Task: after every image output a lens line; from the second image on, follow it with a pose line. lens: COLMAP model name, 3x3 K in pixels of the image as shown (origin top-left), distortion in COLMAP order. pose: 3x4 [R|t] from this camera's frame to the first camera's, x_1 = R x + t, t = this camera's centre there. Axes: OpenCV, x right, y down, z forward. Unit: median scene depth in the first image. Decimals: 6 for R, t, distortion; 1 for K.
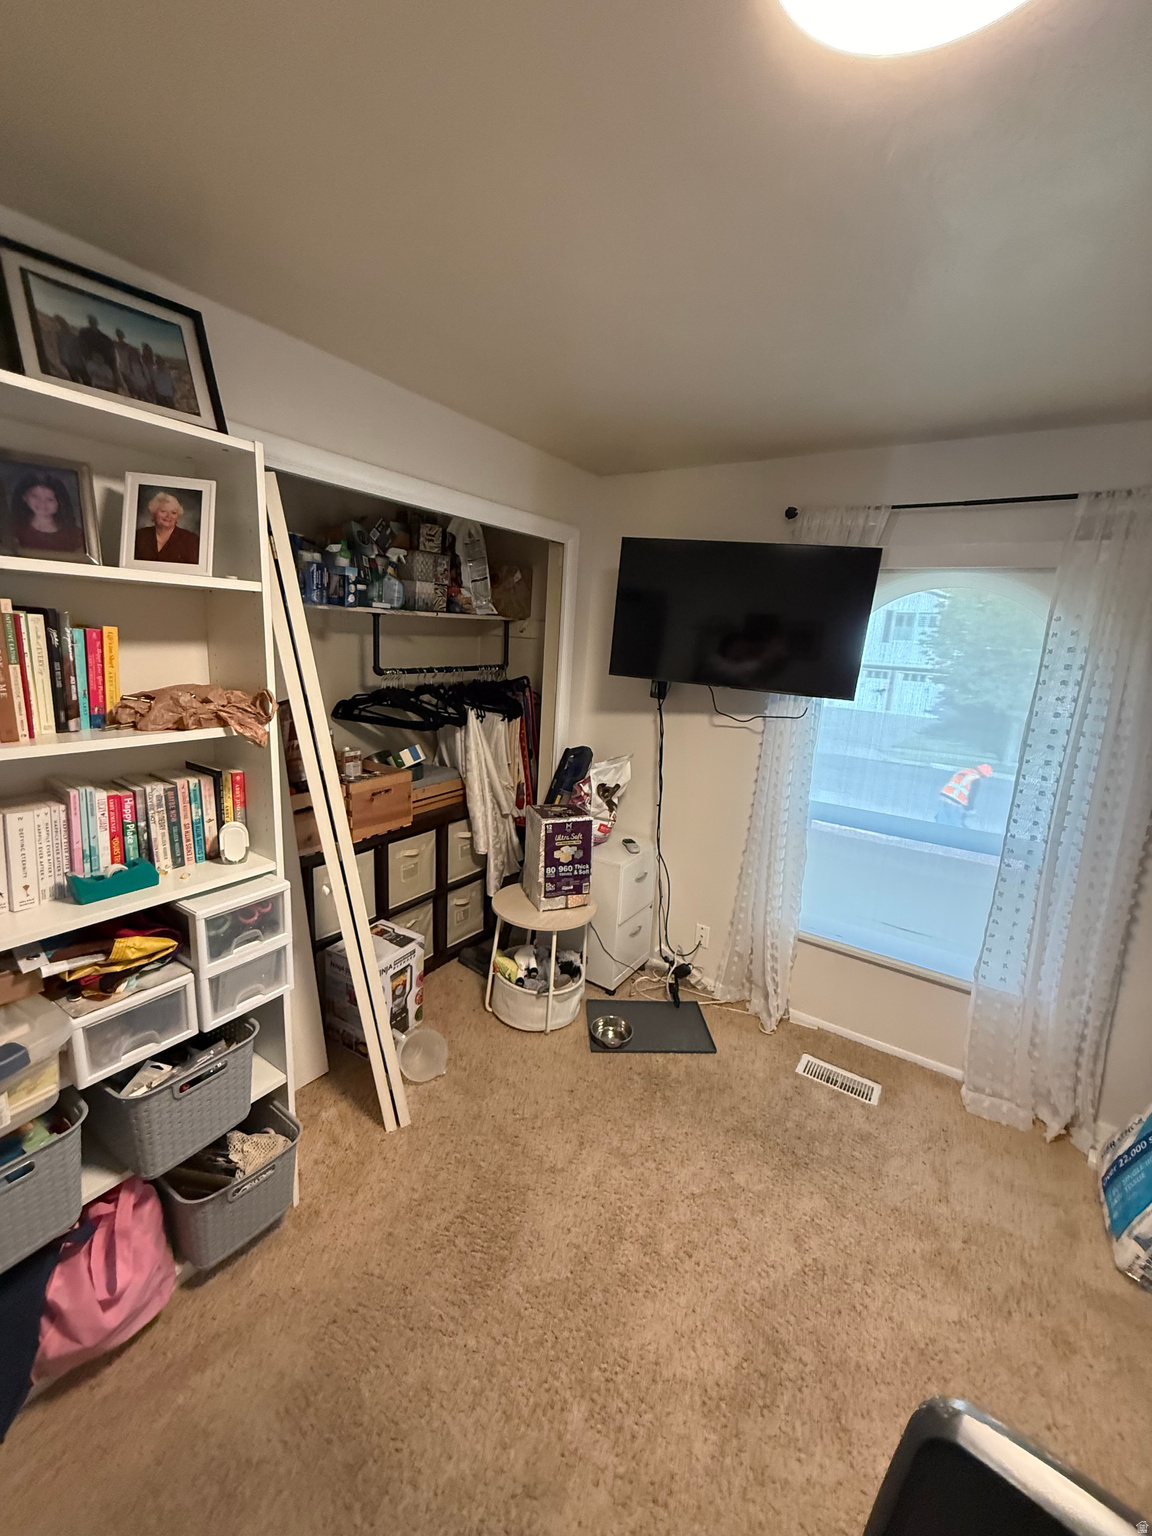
lens RADIAL K [[614.4, 0, 574.0], [0, 614.4, 767.2], [0, 0, 1]] dist [0.000344, 0.000717]
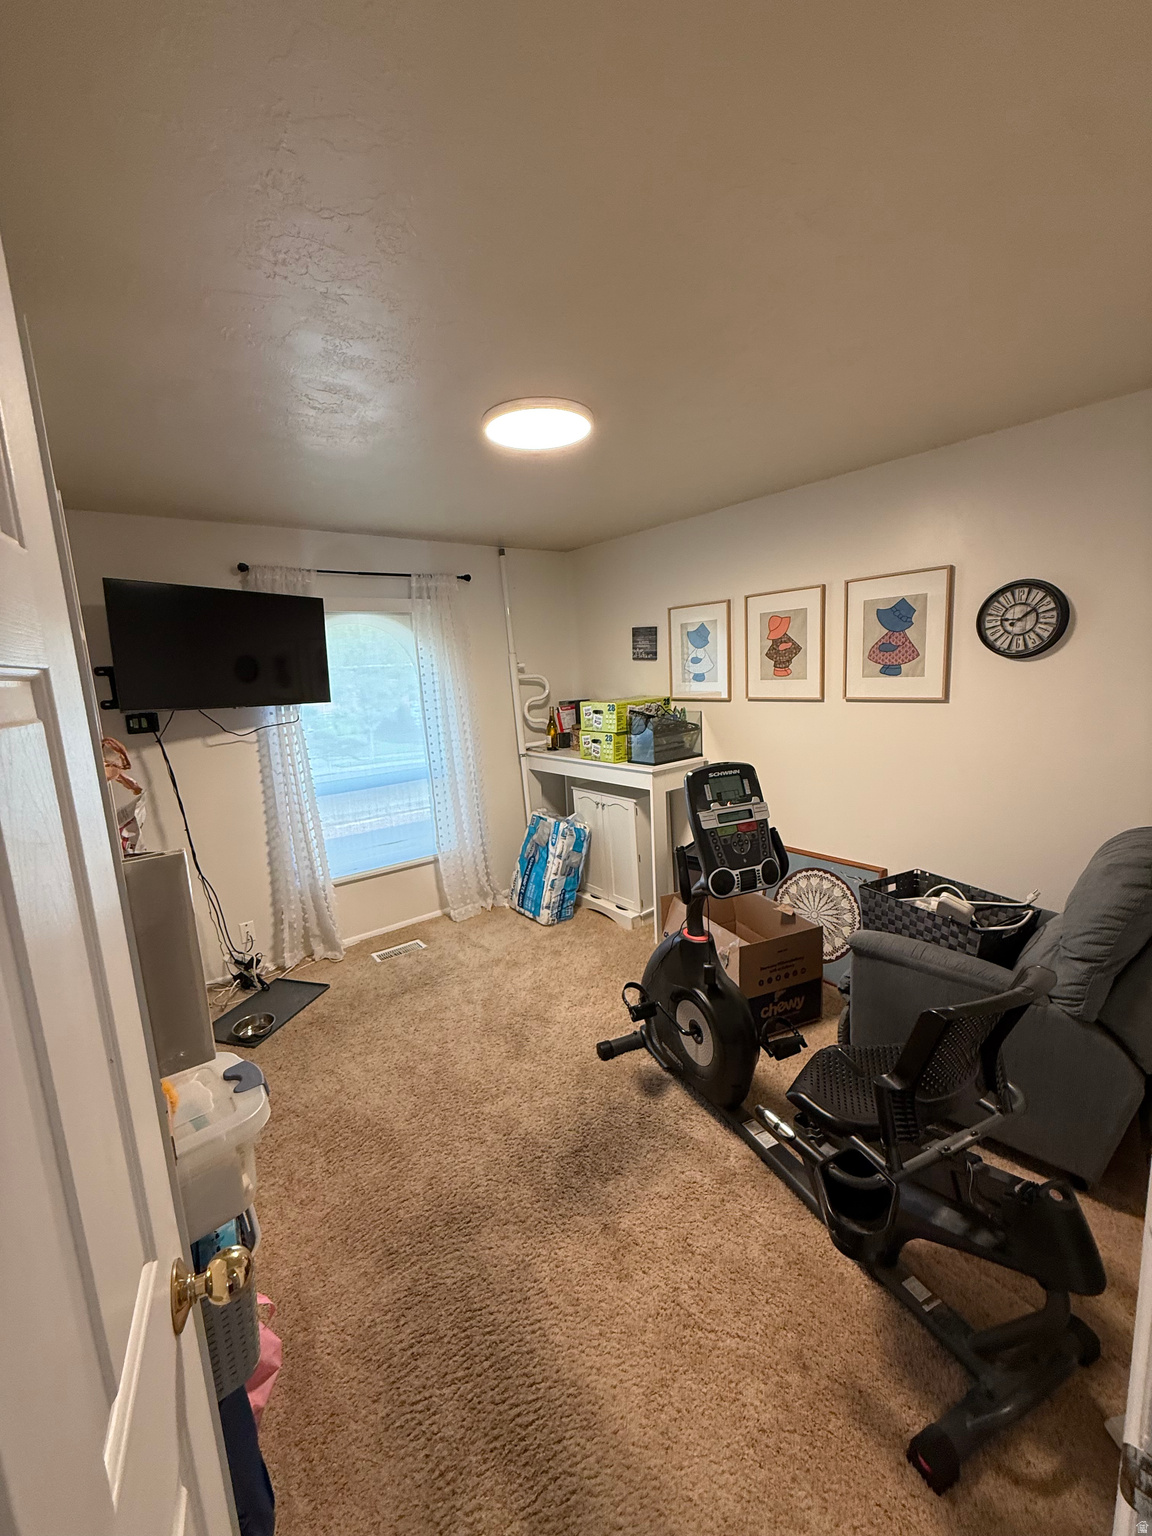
lens RADIAL K [[614.4, 0, 581.9], [0, 614.4, 762.6], [0, 0, 1]] dist [0.000344, 0.000717]
pose [[0.305182, -0.221660, 0.926138, -0.779627], [0.270550, 0.952640, 0.138851, -0.012285], [-0.913053, 0.208192, 0.350699, -0.016833]]
